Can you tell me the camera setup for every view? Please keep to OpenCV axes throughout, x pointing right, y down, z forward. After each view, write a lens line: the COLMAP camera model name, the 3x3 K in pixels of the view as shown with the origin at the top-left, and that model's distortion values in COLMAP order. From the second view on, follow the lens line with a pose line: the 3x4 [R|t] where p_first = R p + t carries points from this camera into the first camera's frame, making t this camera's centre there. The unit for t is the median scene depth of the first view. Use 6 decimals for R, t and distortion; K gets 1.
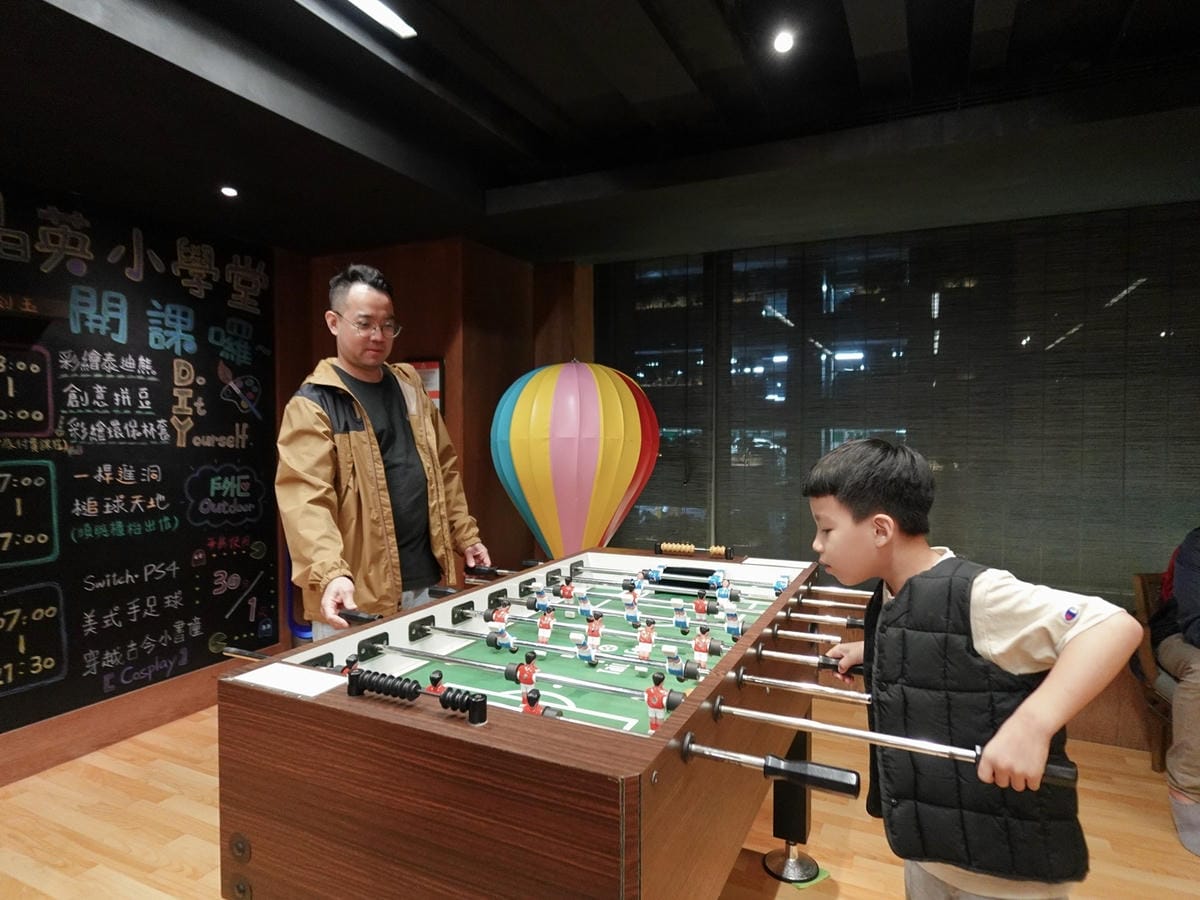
lens RADIAL K [[692.9, 0, 600.0], [0, 692.9, 450.0], [0, 0, 1]] dist [0.000781, -0.000153]
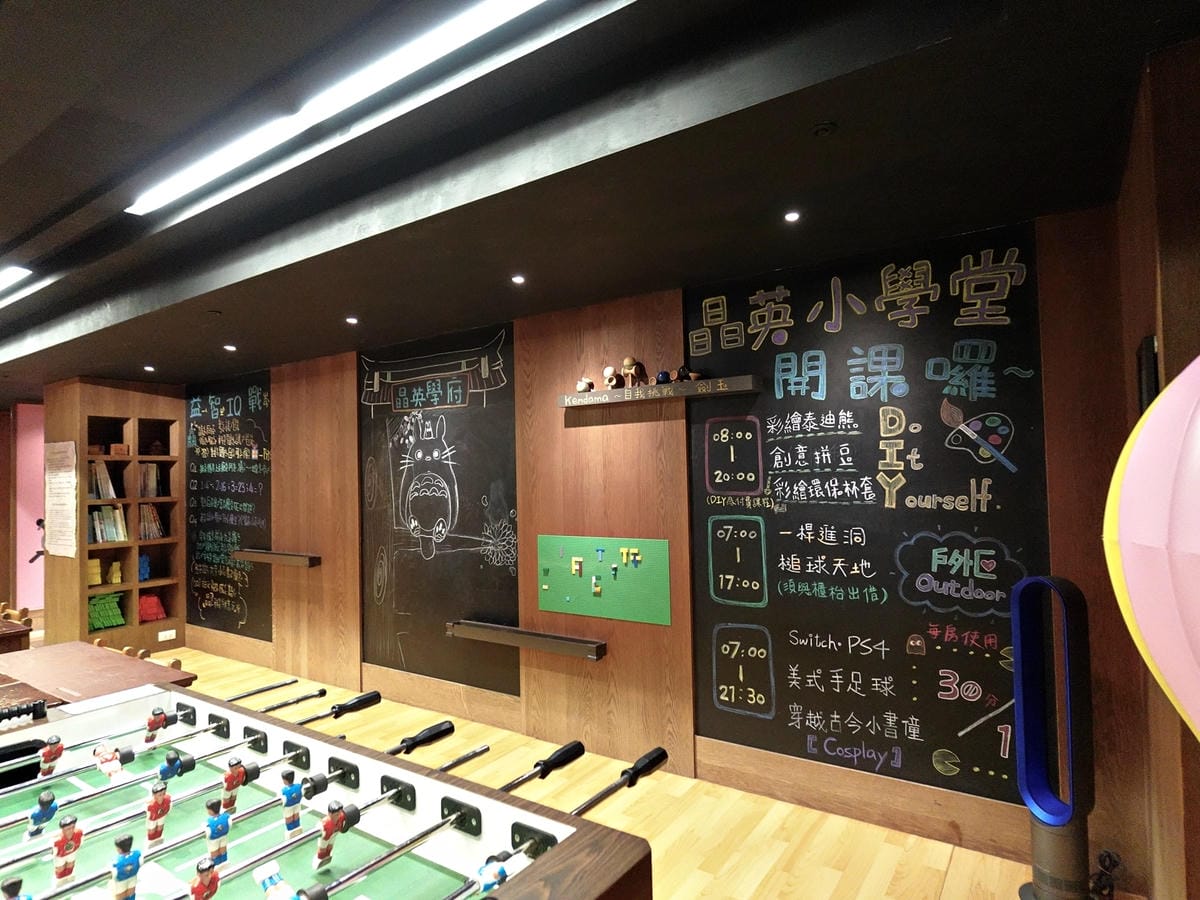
lens RADIAL K [[692.9, 0, 600.0], [0, 692.9, 450.0], [0, 0, 1]] dist [0.000781, -0.000153]
pose [[-0.157786, -0.027174, -0.987099, 0.313377], [-0.003190, 0.999630, -0.027009, -0.054257], [0.987468, -0.001113, -0.157814, 0.815930]]
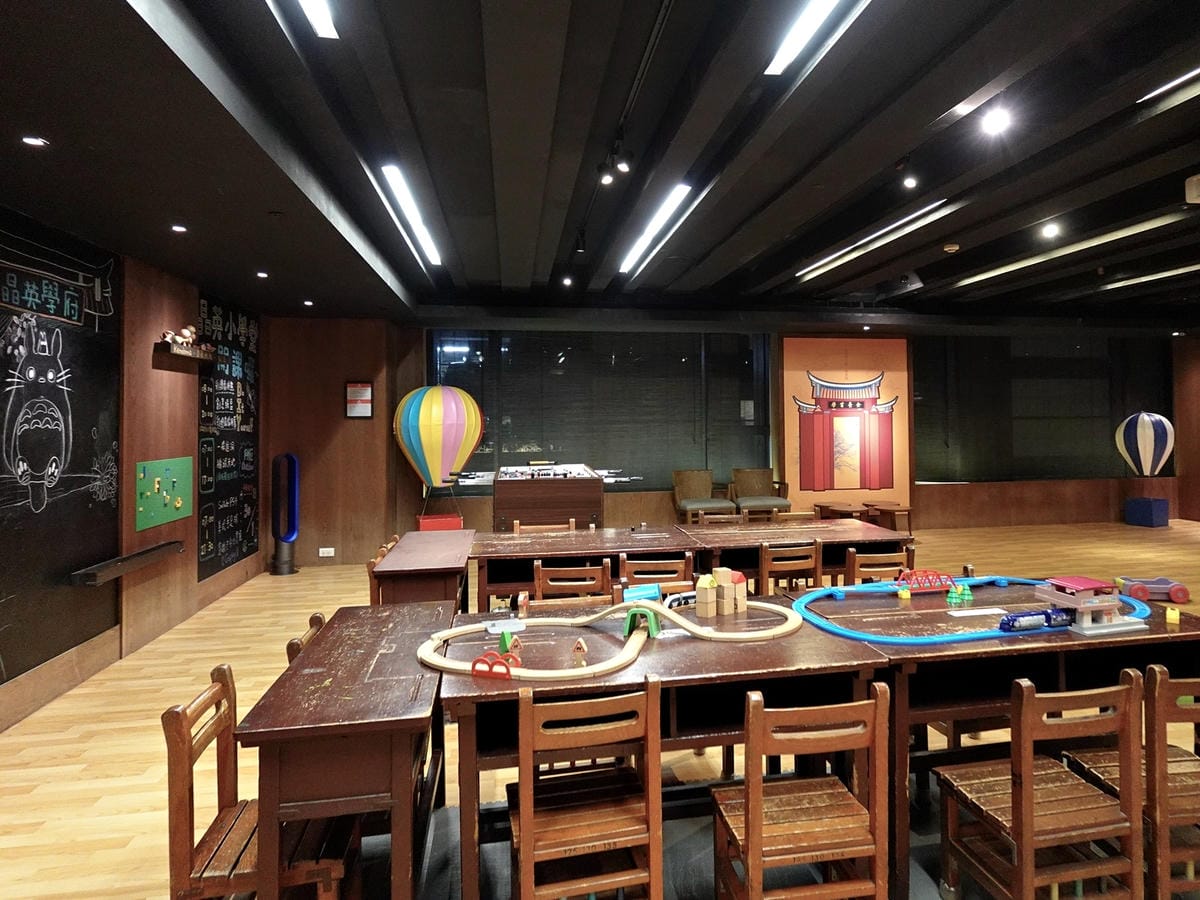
lens RADIAL K [[692.9, 0, 600.0], [0, 692.9, 450.0], [0, 0, 1]] dist [0.000781, -0.000153]
pose [[0.846526, -0.030487, 0.531474, -0.802300], [0.022559, 0.999516, 0.021405, 0.027330], [-0.531870, -0.006130, 0.846804, -1.030246]]
